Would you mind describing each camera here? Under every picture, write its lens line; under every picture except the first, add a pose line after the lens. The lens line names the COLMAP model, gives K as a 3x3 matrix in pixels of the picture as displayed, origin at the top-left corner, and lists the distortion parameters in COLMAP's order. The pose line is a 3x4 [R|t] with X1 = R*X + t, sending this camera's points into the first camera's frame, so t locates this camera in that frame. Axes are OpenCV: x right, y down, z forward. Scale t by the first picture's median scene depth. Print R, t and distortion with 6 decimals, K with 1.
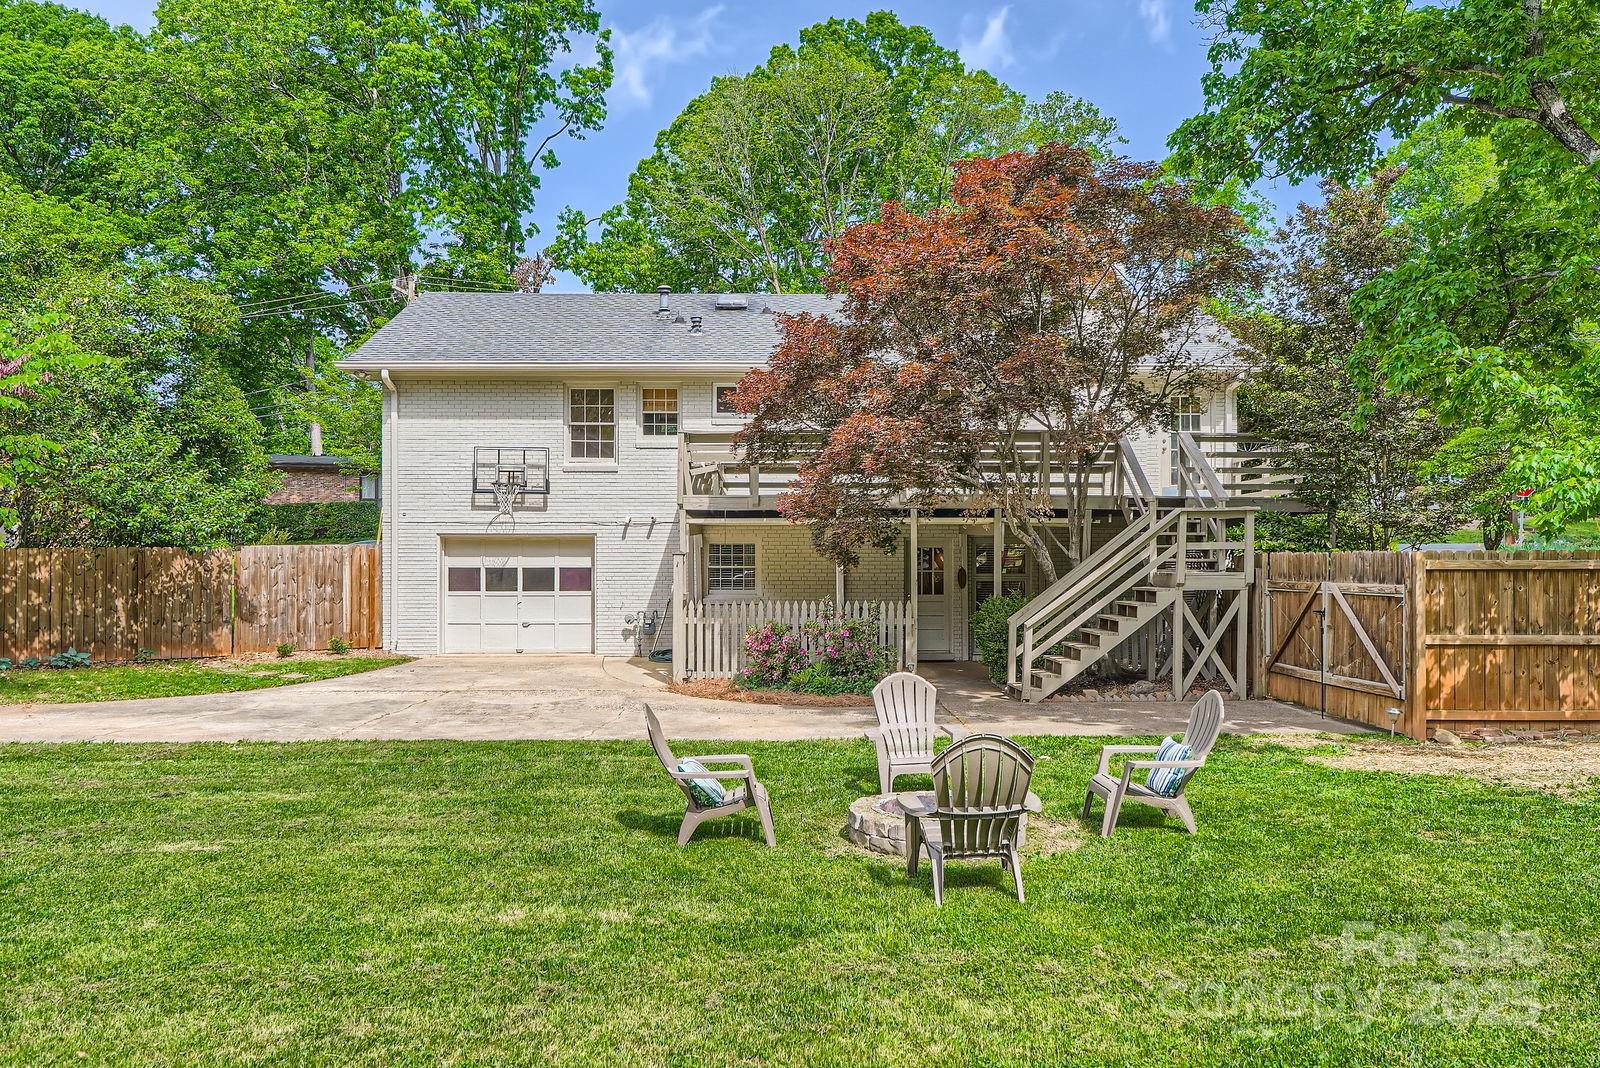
lens RADIAL K [[1277.4, 0, 800.5], [0, 1277.4, 541.4], [0, 0, 1]] dist [-0.015573, -0.005505]
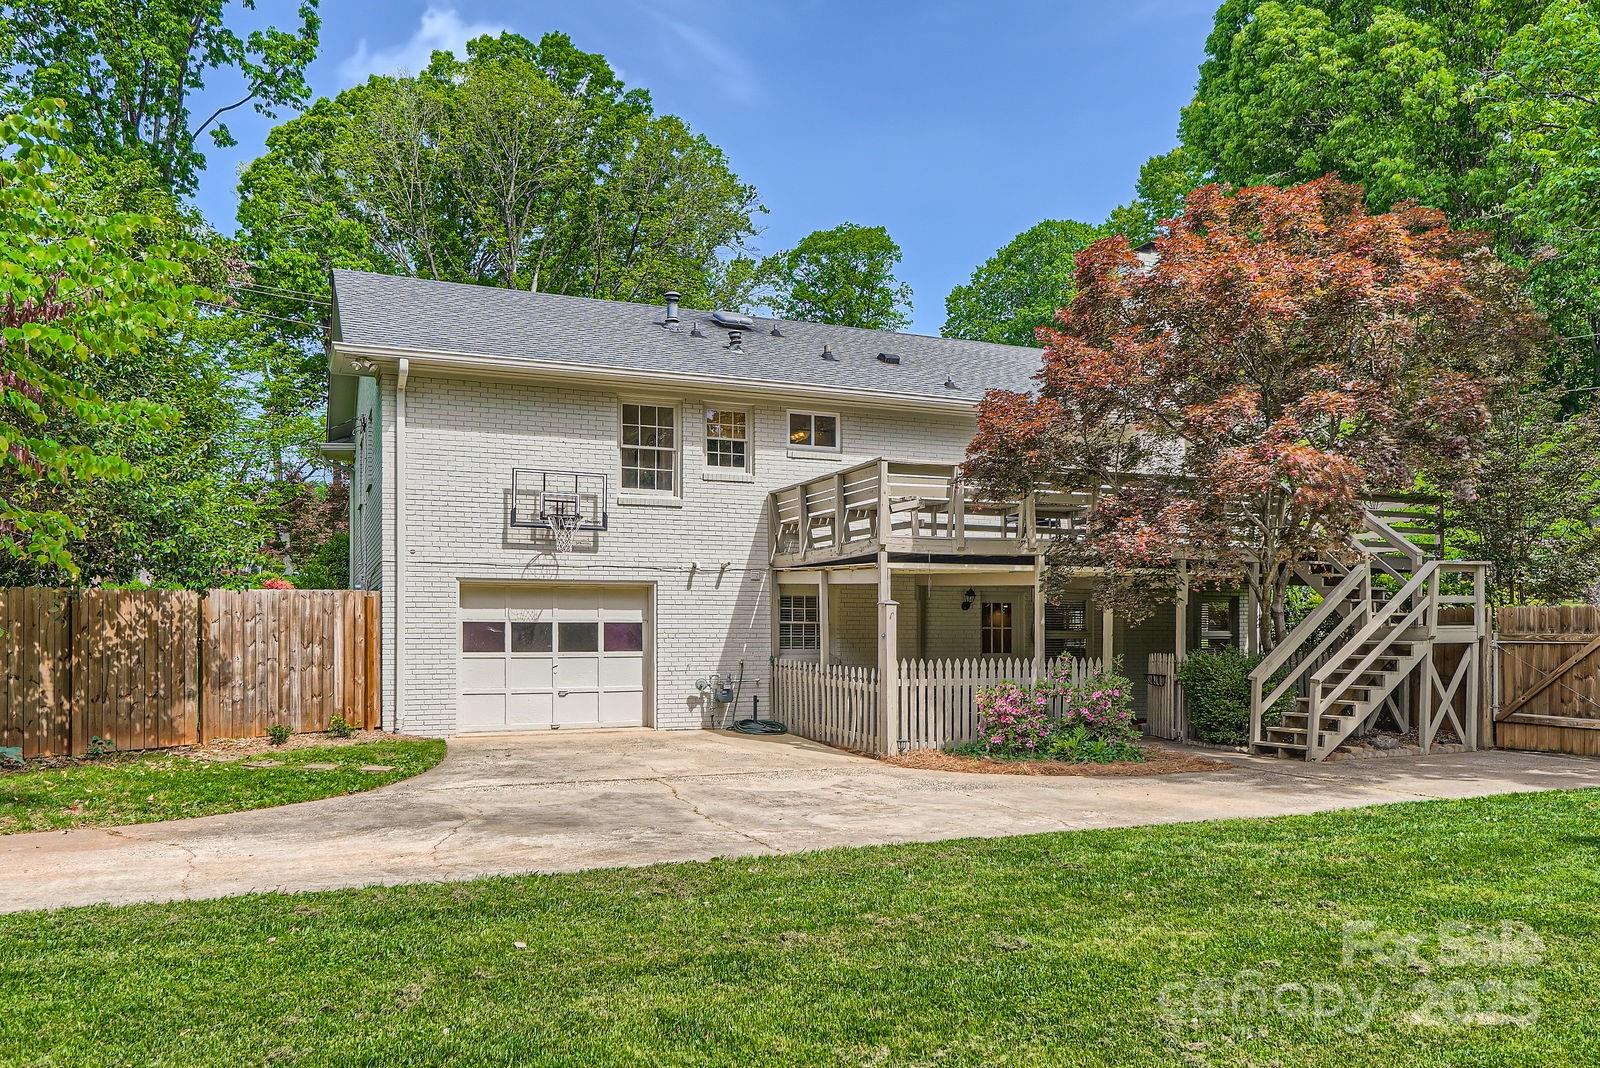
lens RADIAL K [[1277.4, 0, 765.6], [0, 1277.4, 612.1], [0, 0, 1]] dist [-0.015573, -0.005505]
pose [[0.912618, 0.009525, 0.408703, -0.431684], [-0.009114, 0.999954, -0.002952, 0.015409], [-0.408713, -0.001031, 0.912663, 0.219992]]
